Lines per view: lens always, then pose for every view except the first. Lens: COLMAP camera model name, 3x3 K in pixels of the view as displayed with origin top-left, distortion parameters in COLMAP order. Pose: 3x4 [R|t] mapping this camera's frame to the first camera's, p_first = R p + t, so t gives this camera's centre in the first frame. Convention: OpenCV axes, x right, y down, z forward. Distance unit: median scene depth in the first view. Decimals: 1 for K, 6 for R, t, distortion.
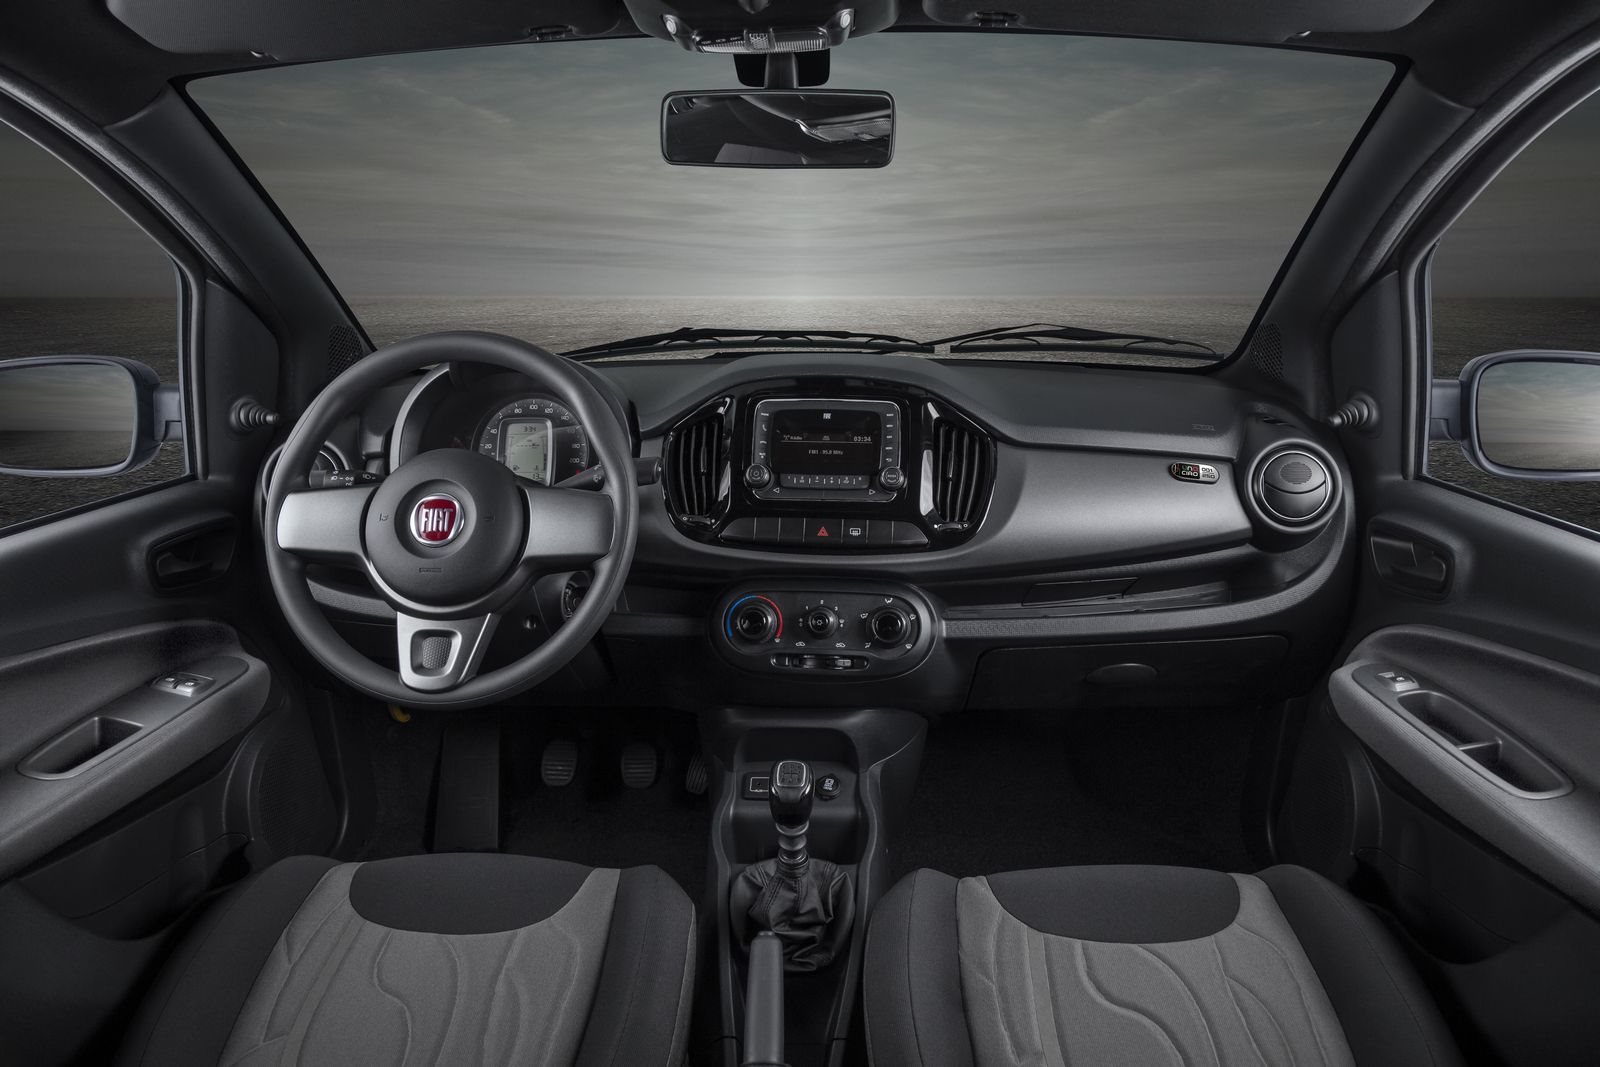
lens RADIAL K [[1085.0, 0, 800.0], [0, 1085.0, 533.5], [0, 0, 1]] dist [-0.117722, 0.049881]
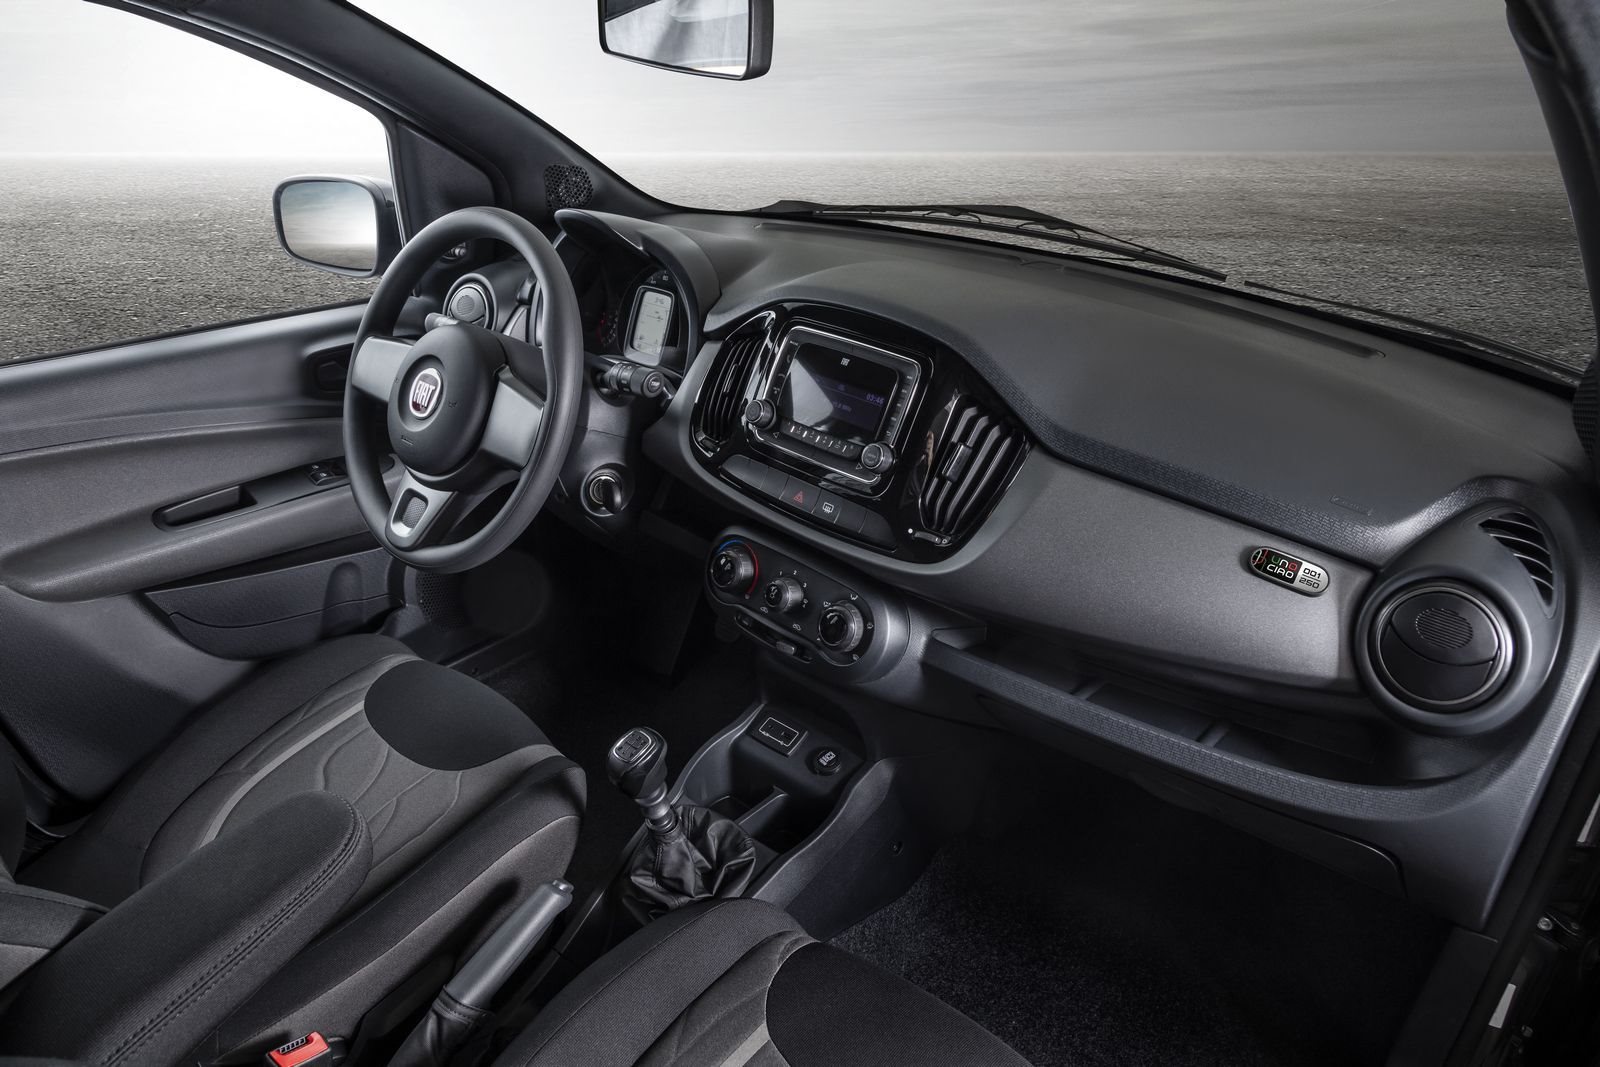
lens RADIAL K [[1068.7, 0, 820.6], [0, 1068.7, 518.6], [0, 0, 1]] dist [-0.115283, 0.073731]
pose [[0.786327, 0.296845, -0.541824, 0.485522], [-0.188175, 0.950412, 0.247603, -0.193008], [0.588456, -0.092739, 0.803193, 0.330474]]
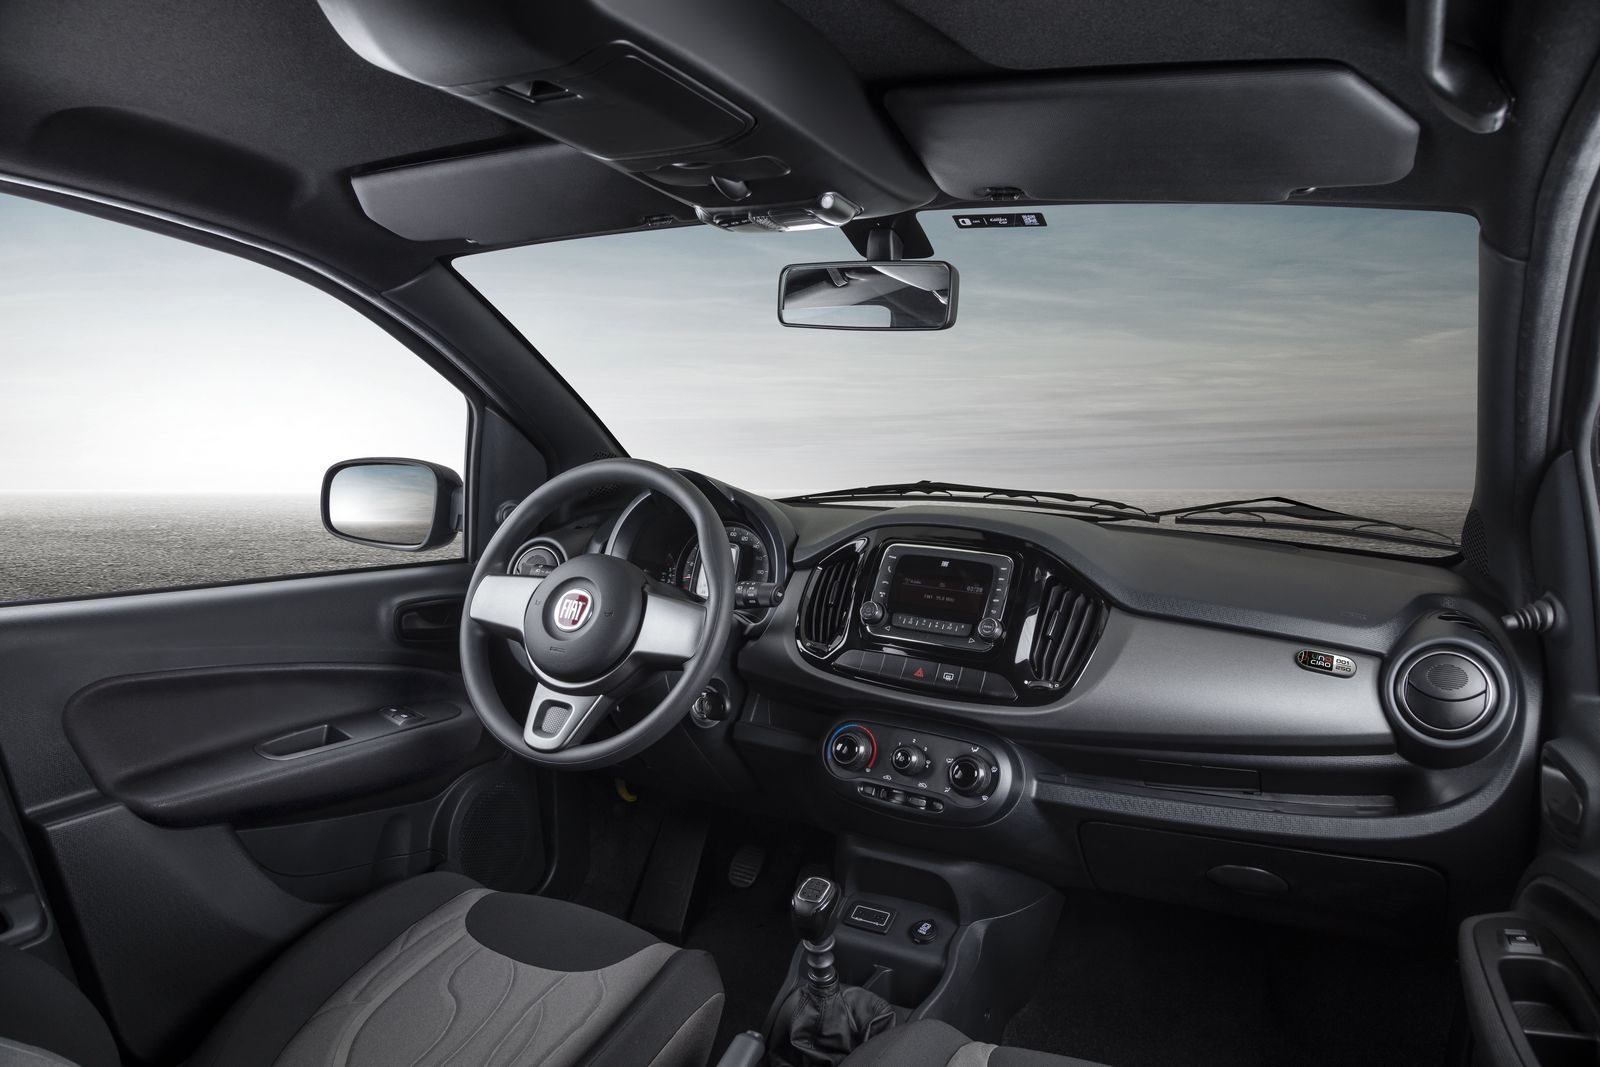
lens RADIAL K [[1085.0, 0, 800.0], [0, 1085.0, 533.5], [0, 0, 1]] dist [-0.117722, 0.049881]
pose [[0.900248, 0.085347, -0.426930, 0.343963], [-0.148981, 0.981788, -0.117882, 0.006771], [0.409094, 0.169727, 0.896568, 0.001210]]
